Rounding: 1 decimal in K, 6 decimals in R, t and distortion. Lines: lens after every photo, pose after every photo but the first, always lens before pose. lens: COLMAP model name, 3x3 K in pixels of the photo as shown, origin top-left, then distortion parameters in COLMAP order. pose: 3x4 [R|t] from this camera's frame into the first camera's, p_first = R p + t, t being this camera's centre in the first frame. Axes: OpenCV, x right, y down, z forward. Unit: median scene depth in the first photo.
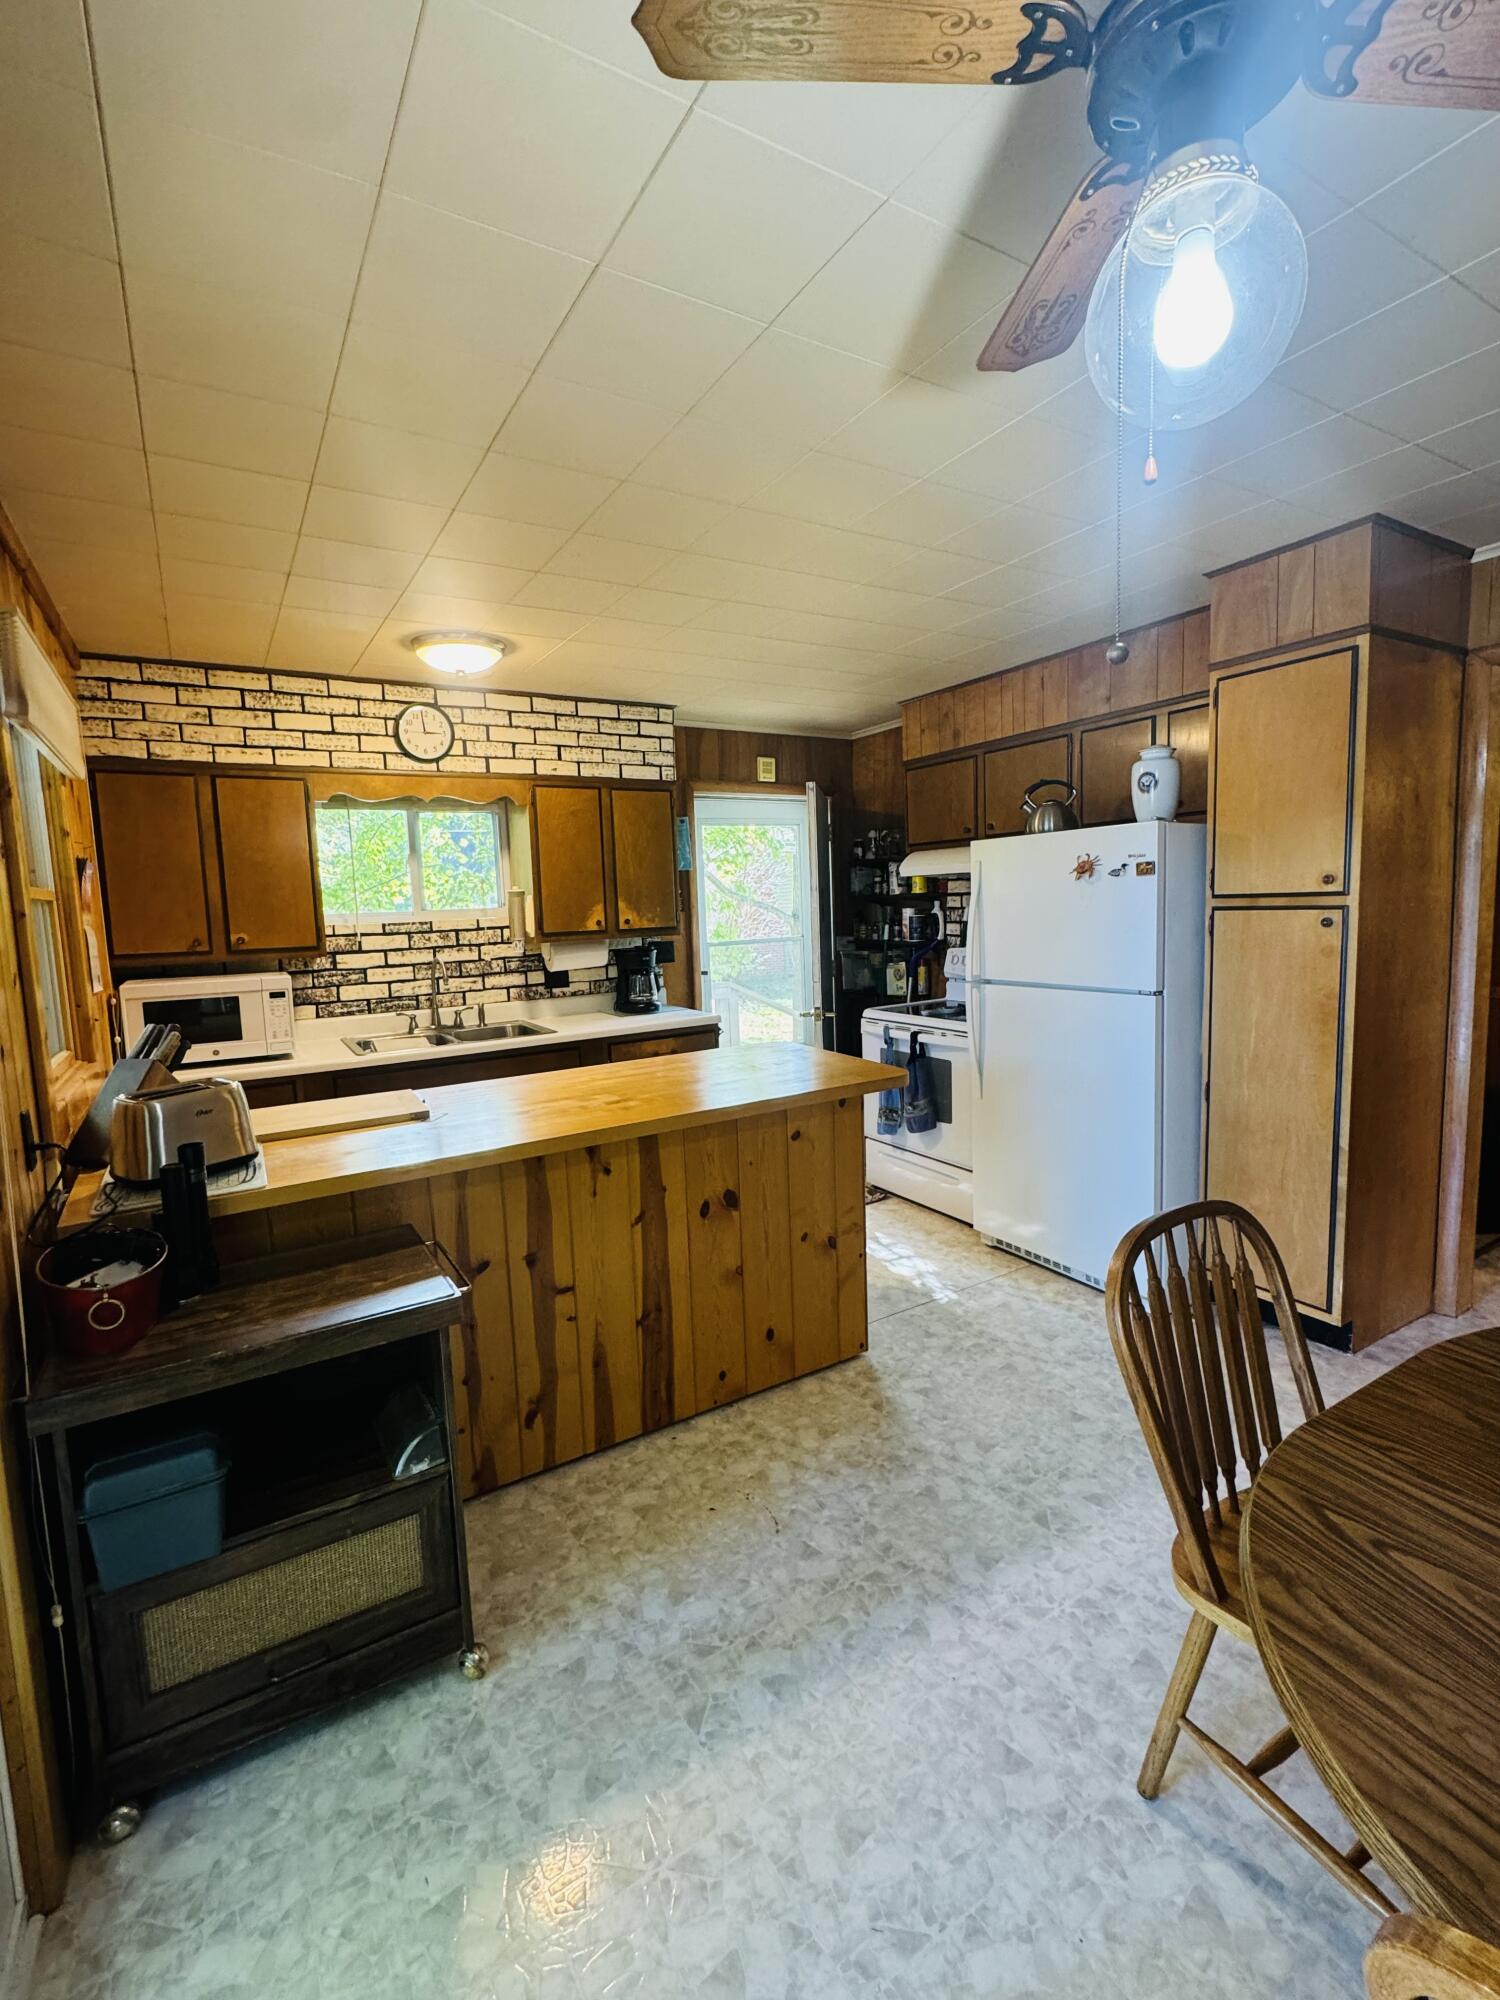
lens RADIAL K [[896.0, 0, 750.0], [0, 896.0, 1000.0], [0, 0, 1]] dist [-0.002743, -0.000161]
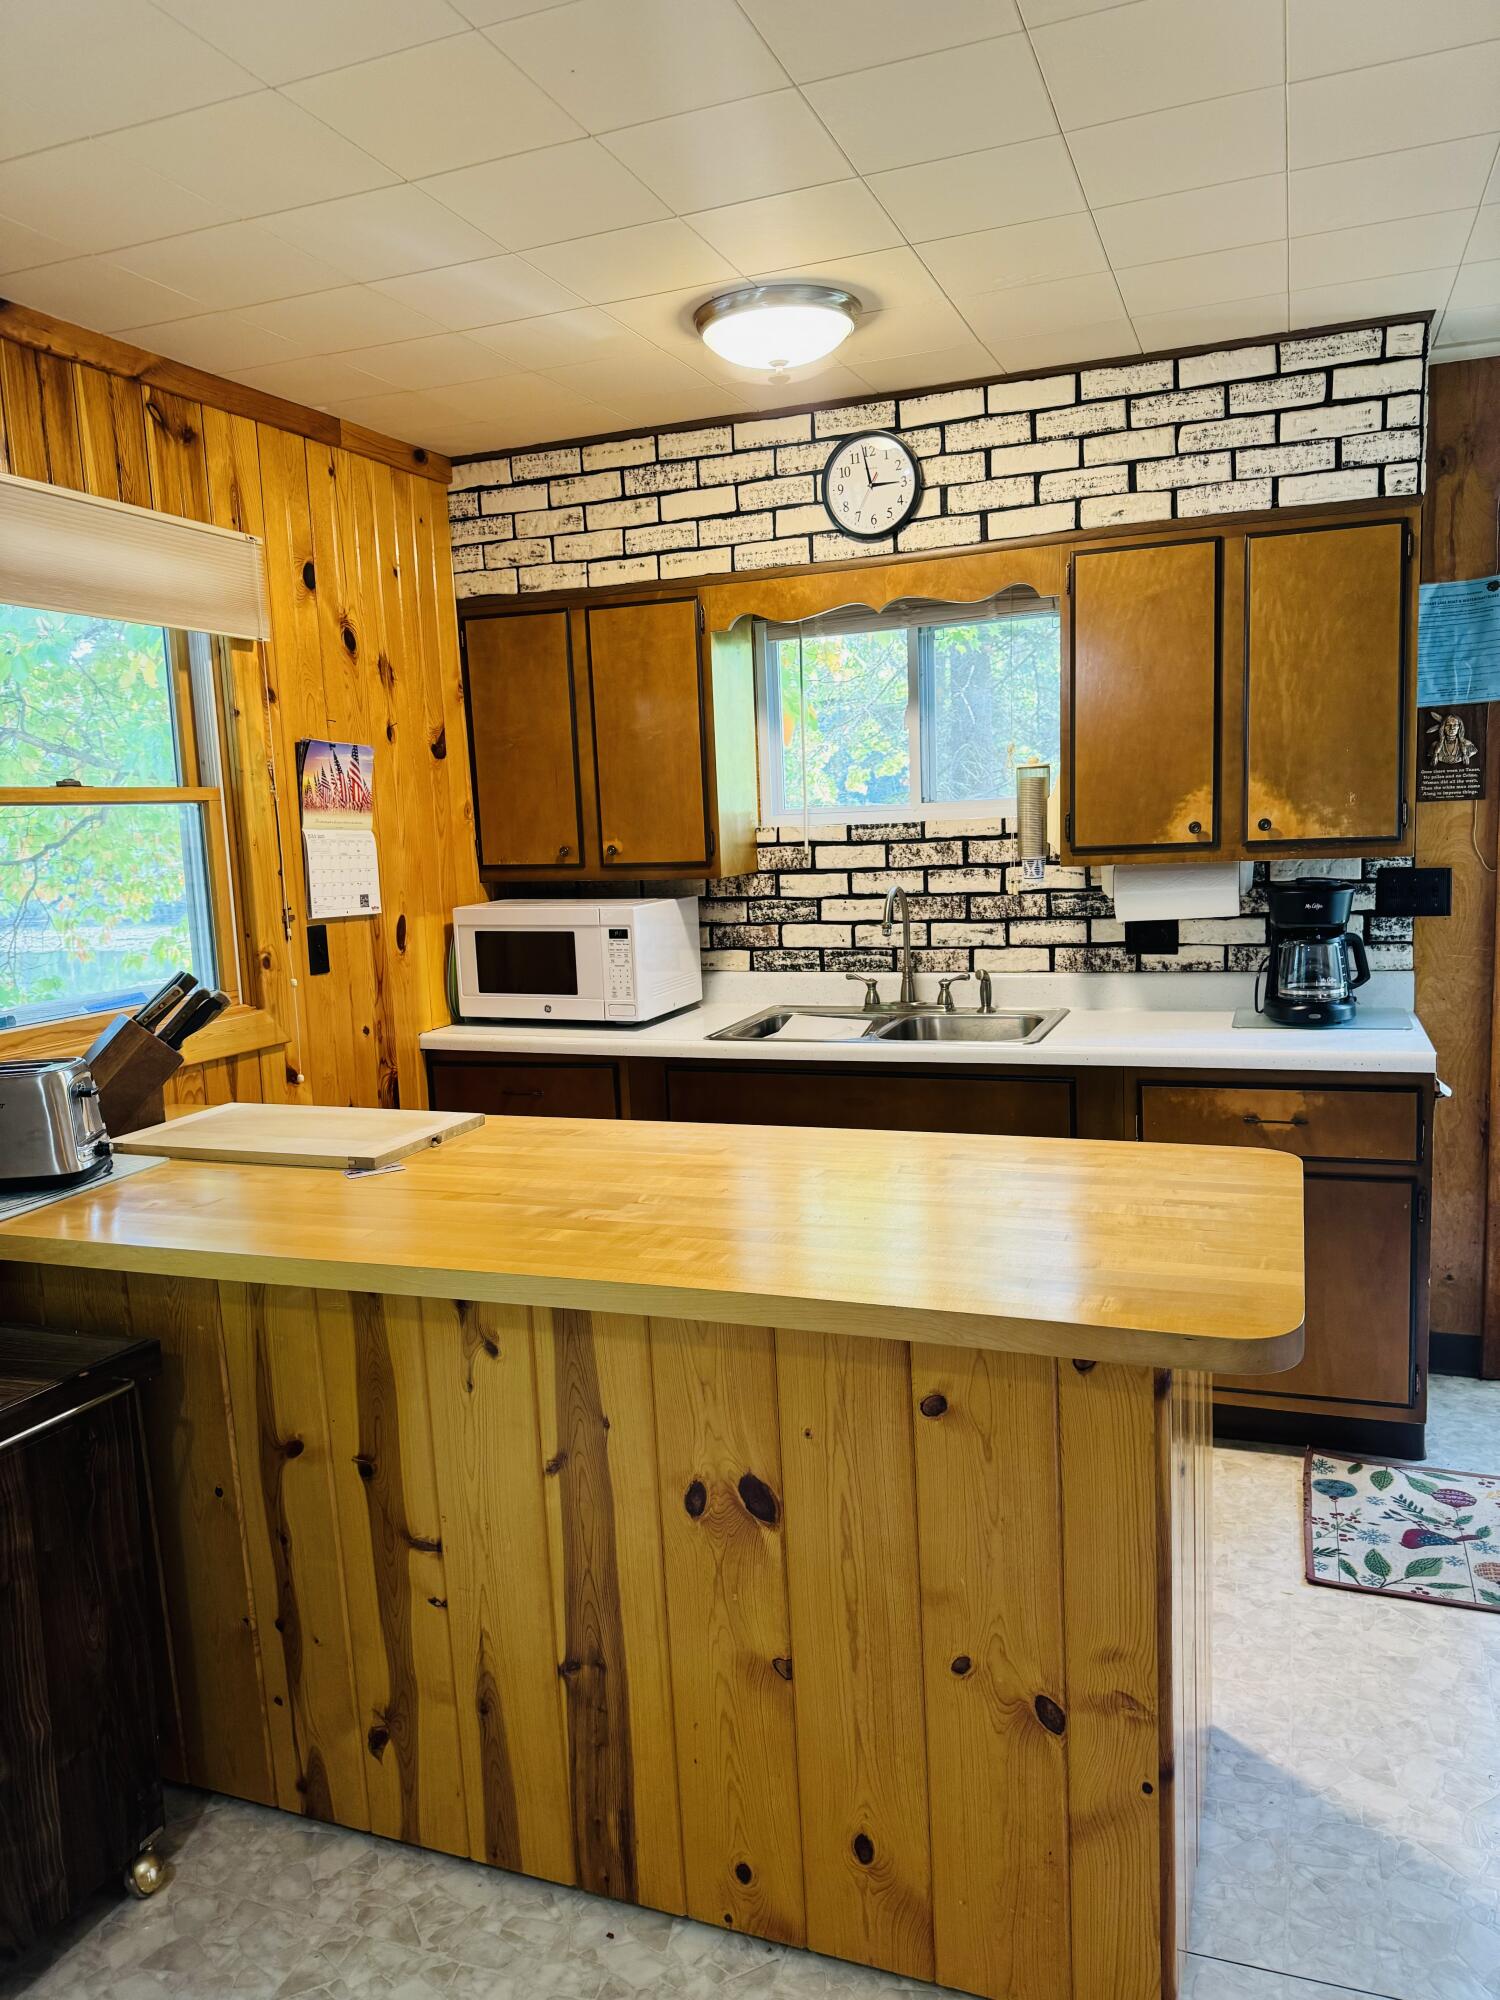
lens RADIAL K [[1402.3, 0, 750.0], [0, 1402.3, 1000.0], [0, 0, 1]] dist [0.146478, -0.294331]
pose [[0.610817, 0.113495, -0.783595, 0.351949], [-0.068284, 0.993537, 0.090675, -0.056871], [0.788822, -0.001879, 0.614619, 0.416864]]
